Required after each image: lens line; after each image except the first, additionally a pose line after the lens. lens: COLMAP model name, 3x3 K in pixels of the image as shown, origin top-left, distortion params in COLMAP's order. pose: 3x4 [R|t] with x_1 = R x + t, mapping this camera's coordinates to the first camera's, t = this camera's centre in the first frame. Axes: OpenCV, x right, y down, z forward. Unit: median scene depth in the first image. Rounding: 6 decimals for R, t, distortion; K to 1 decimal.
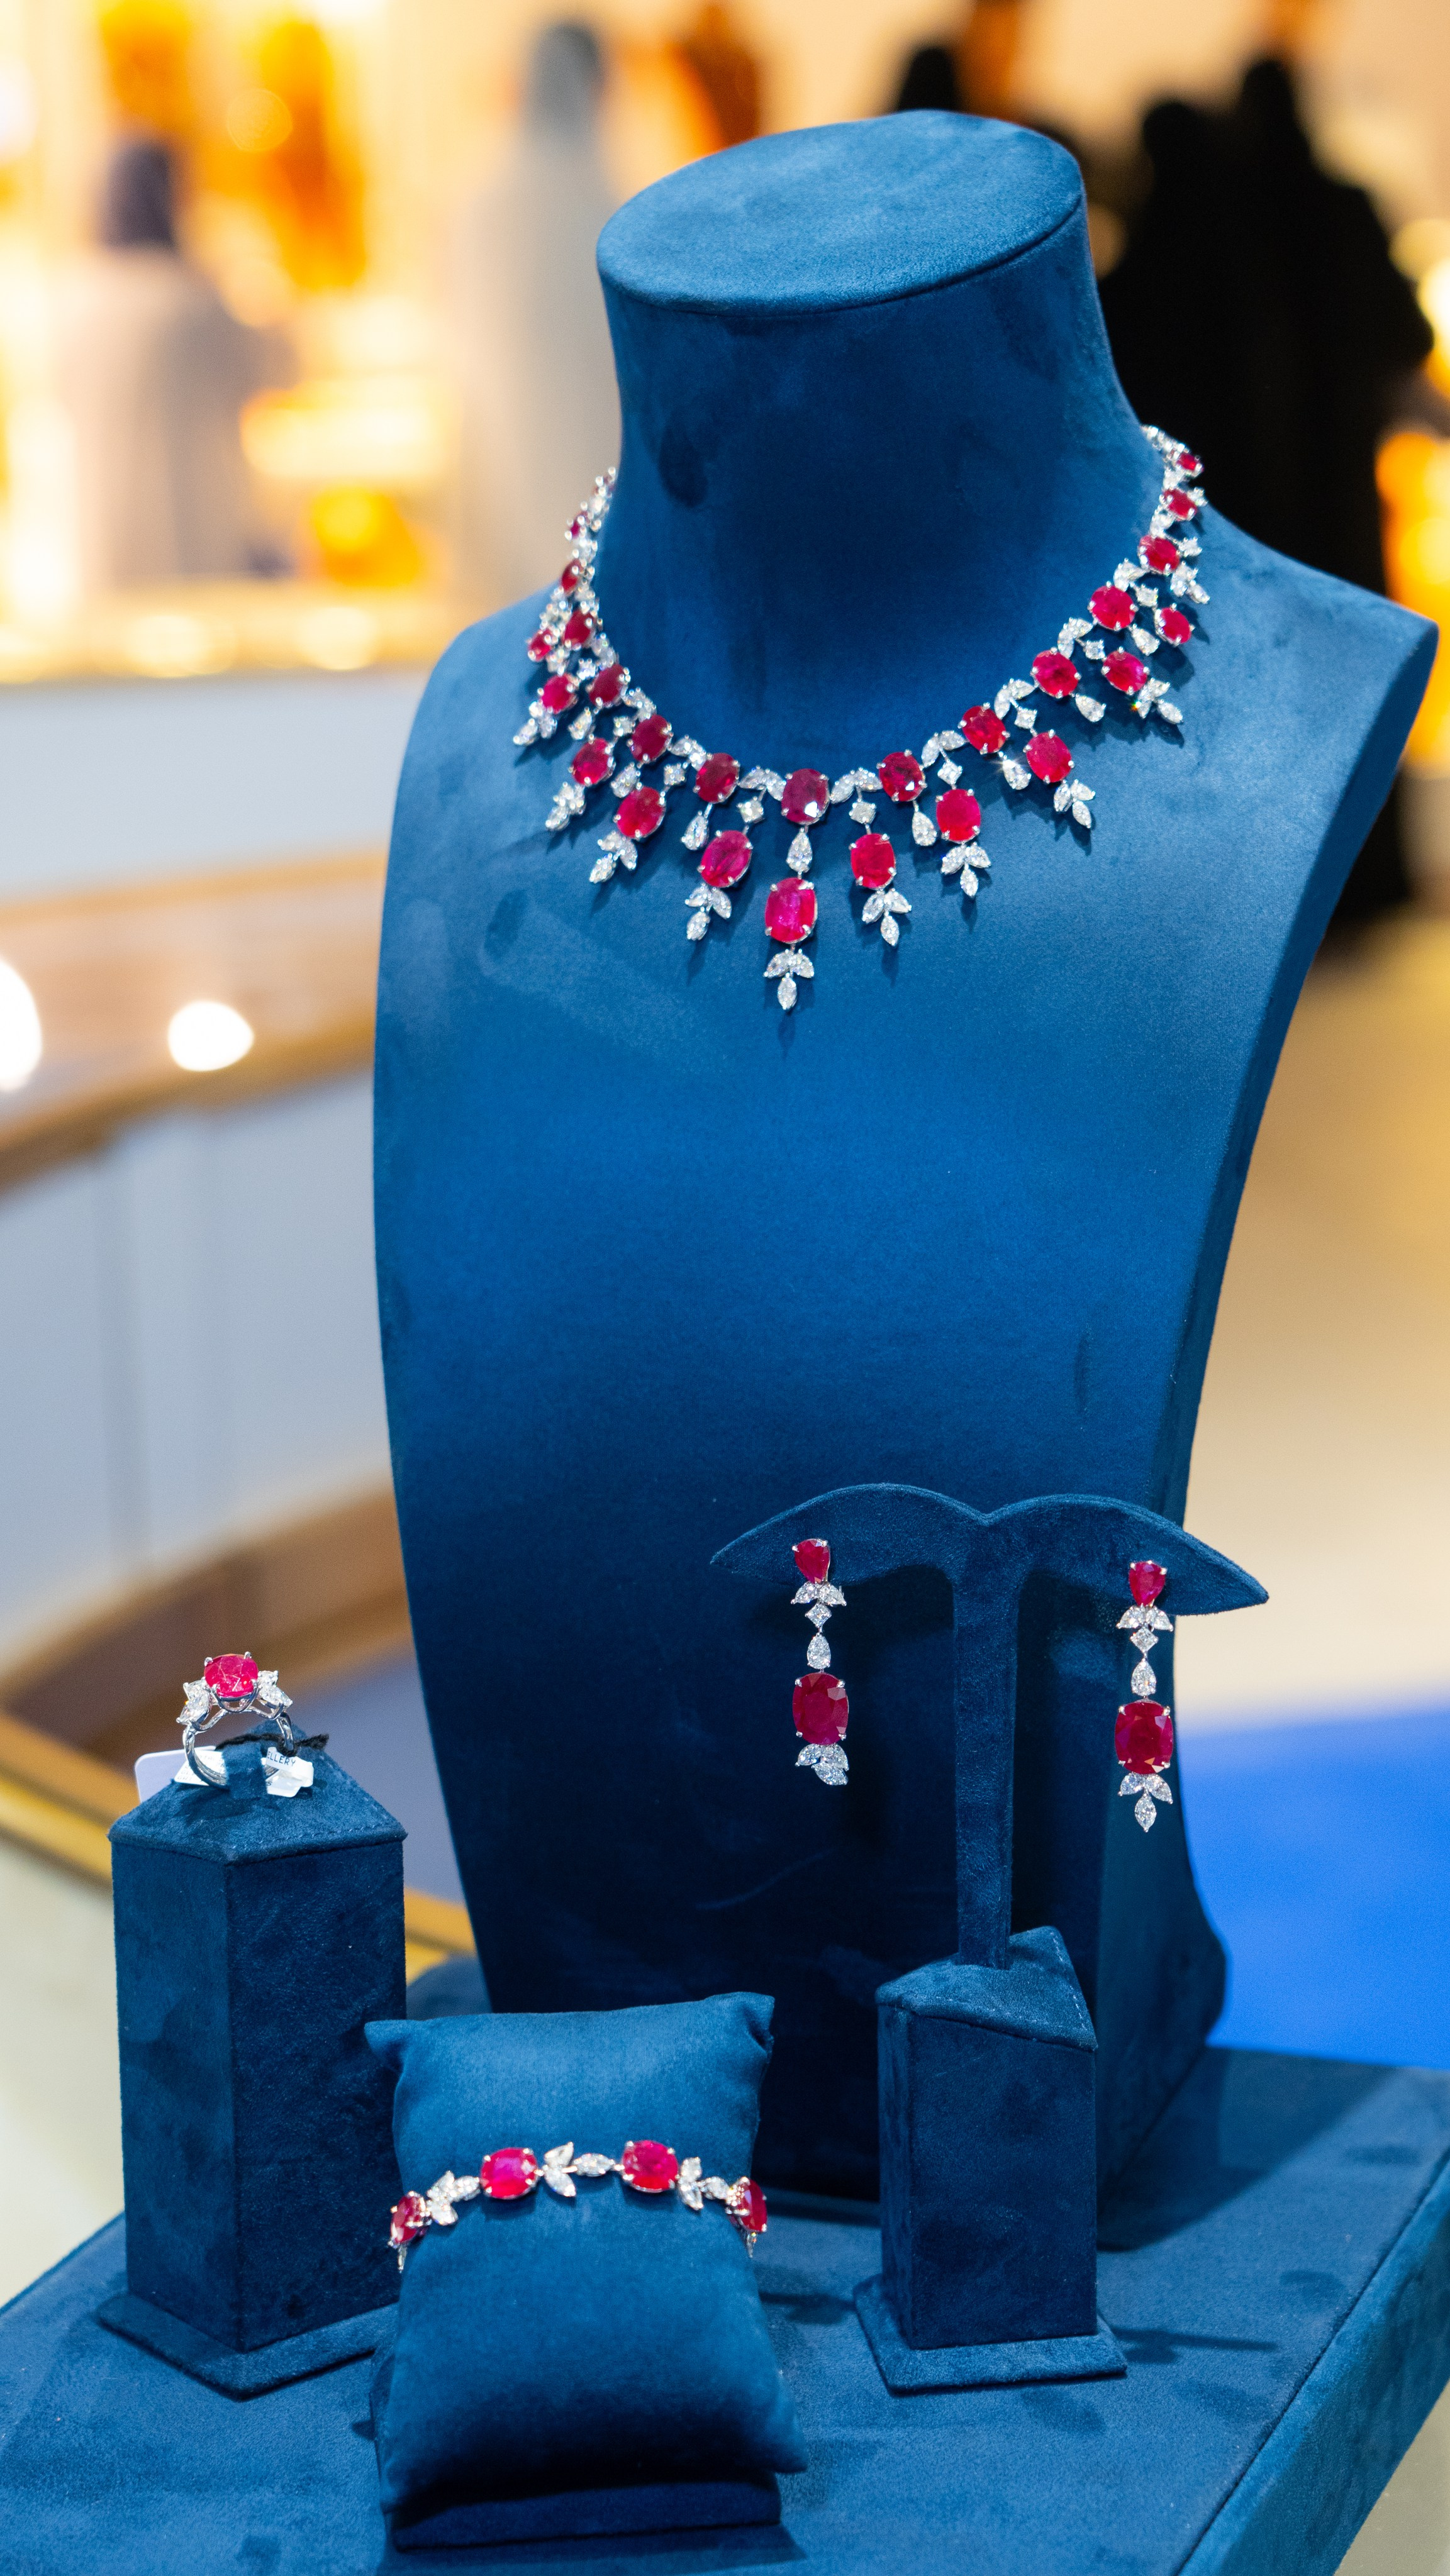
lens RADIAL K [[5357.8, 0, 725.0], [0, 5357.8, 1288.0], [0, 0, 1]] dist [0.051271, -0.068914]
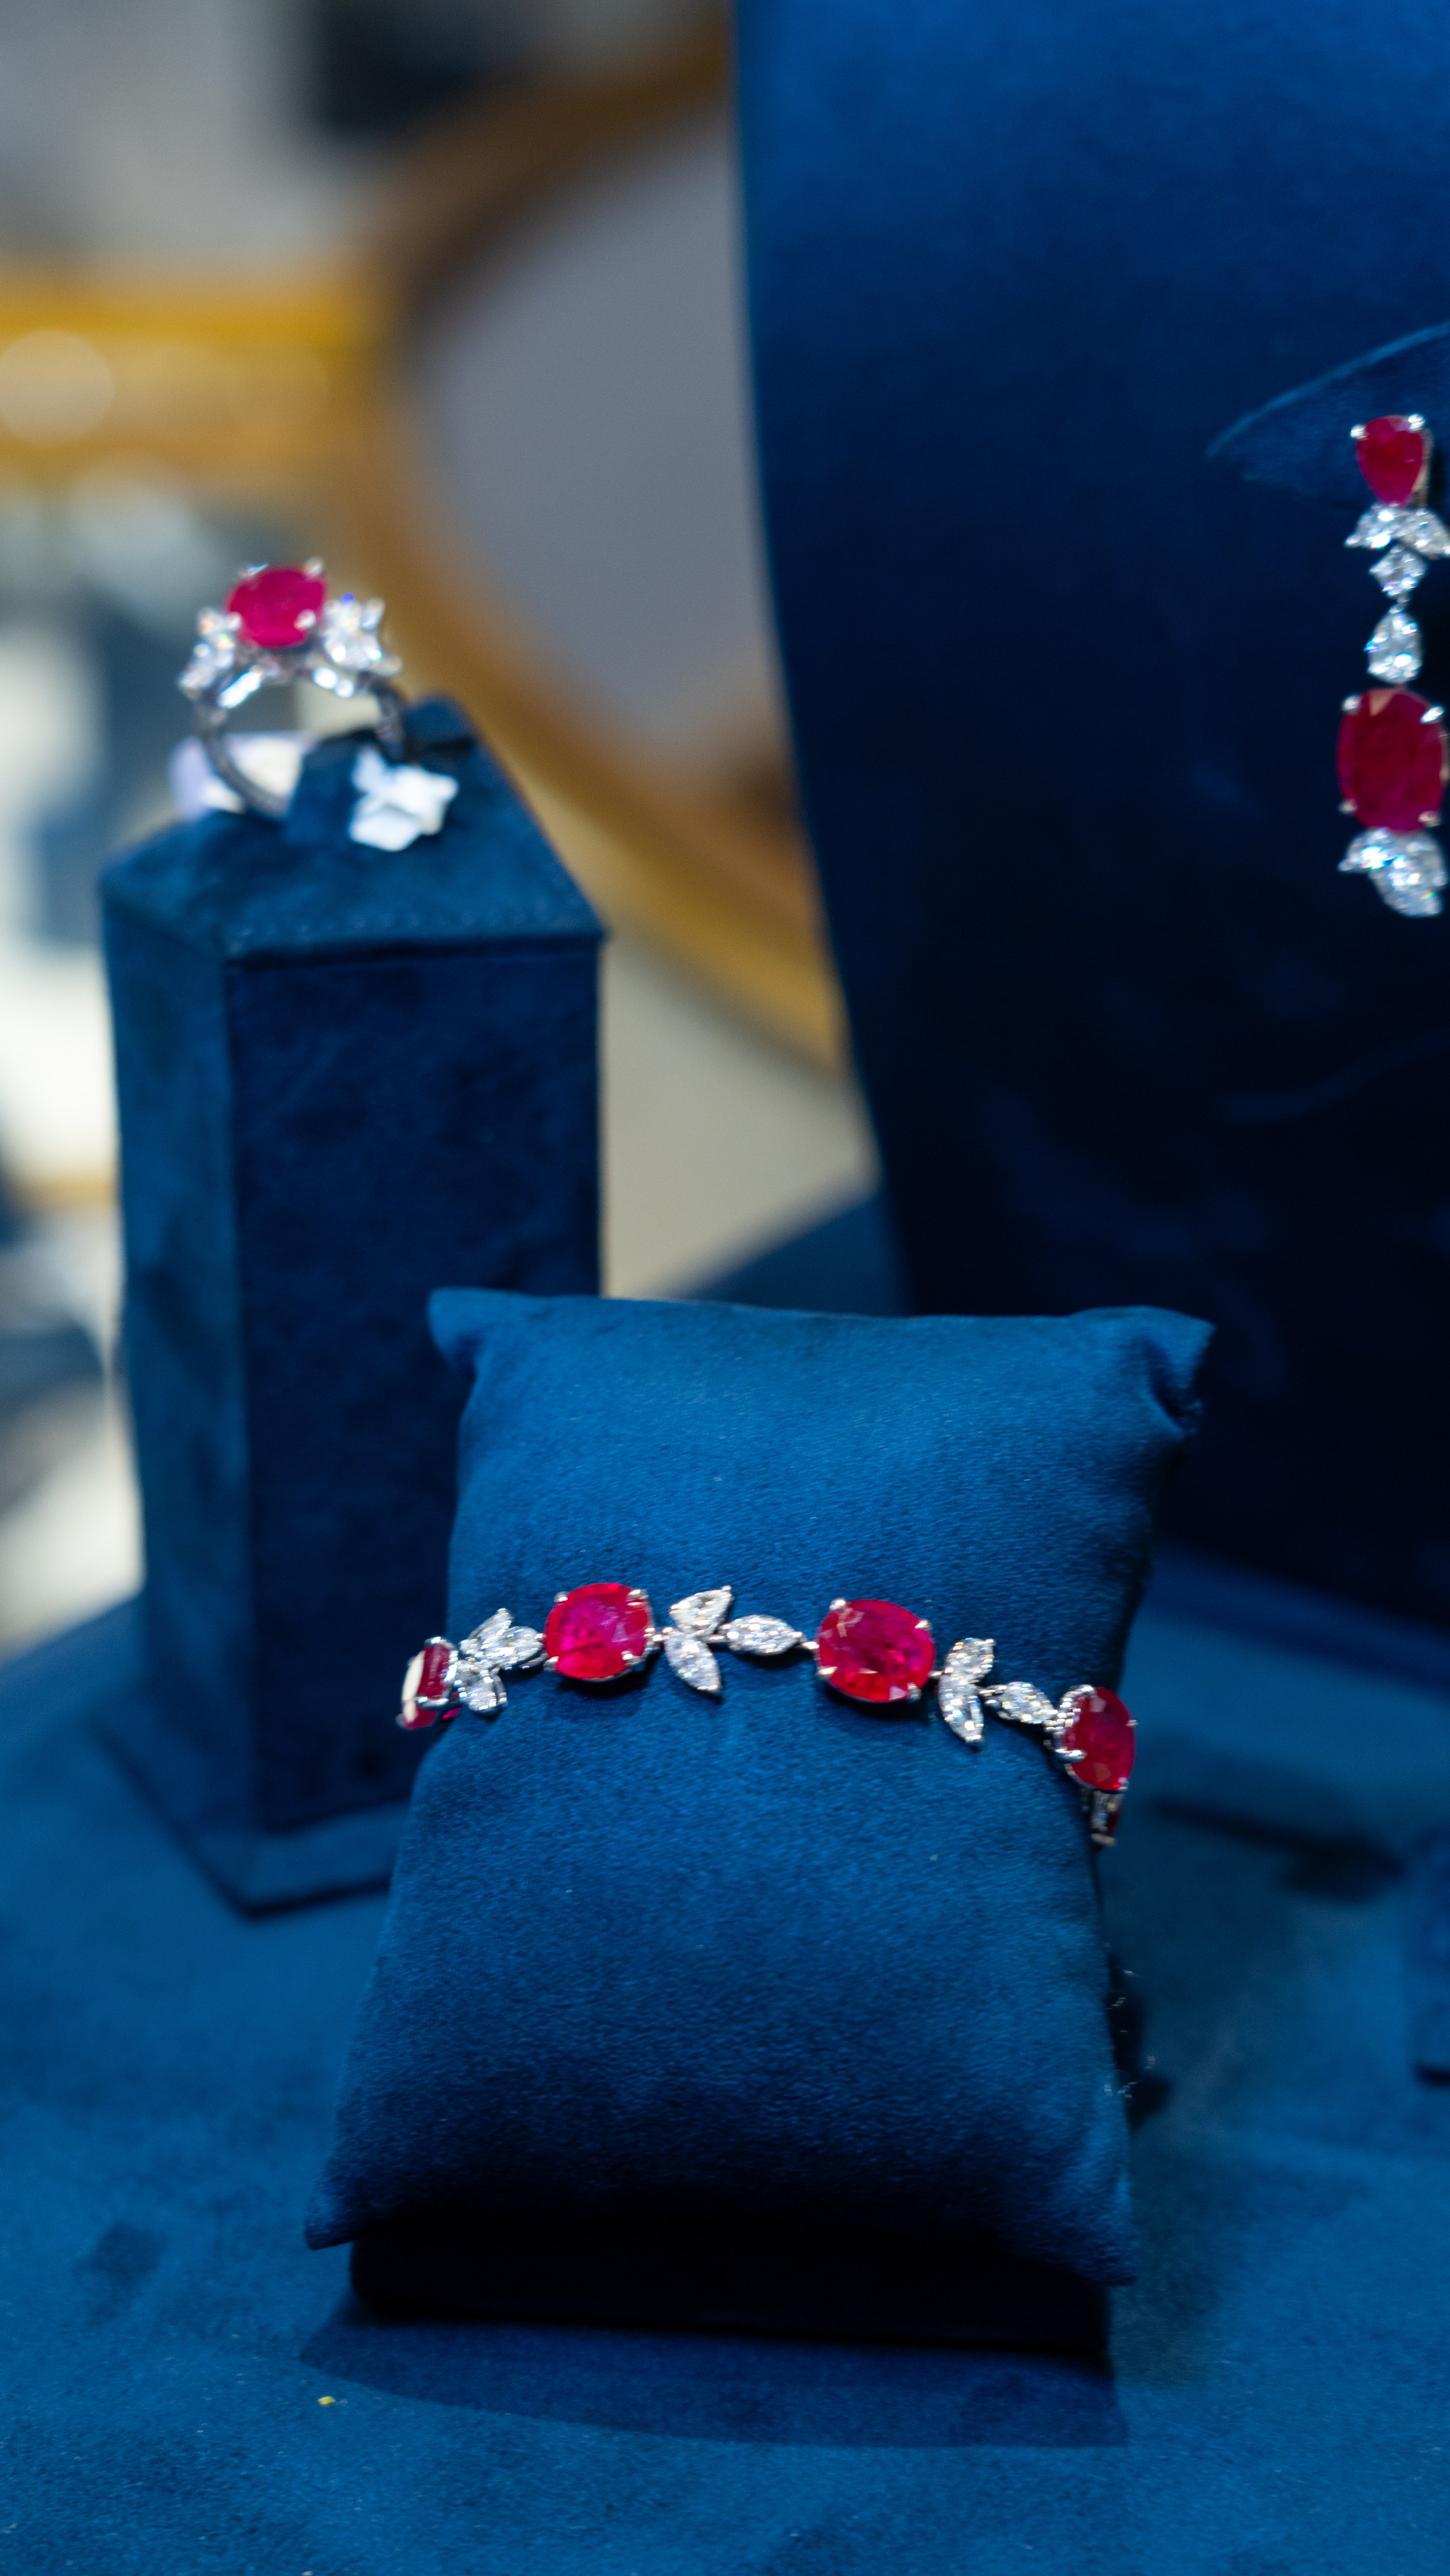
lens RADIAL K [[5357.8, 0, 725.0], [0, 5357.8, 1288.0], [0, 0, 1]] dist [0.051271, -0.068914]
pose [[0.969538, 0.103940, -0.221795, 0.070095], [-0.062626, 0.980594, 0.185778, 0.035526], [0.236800, -0.166228, 0.957232, 0.470871]]
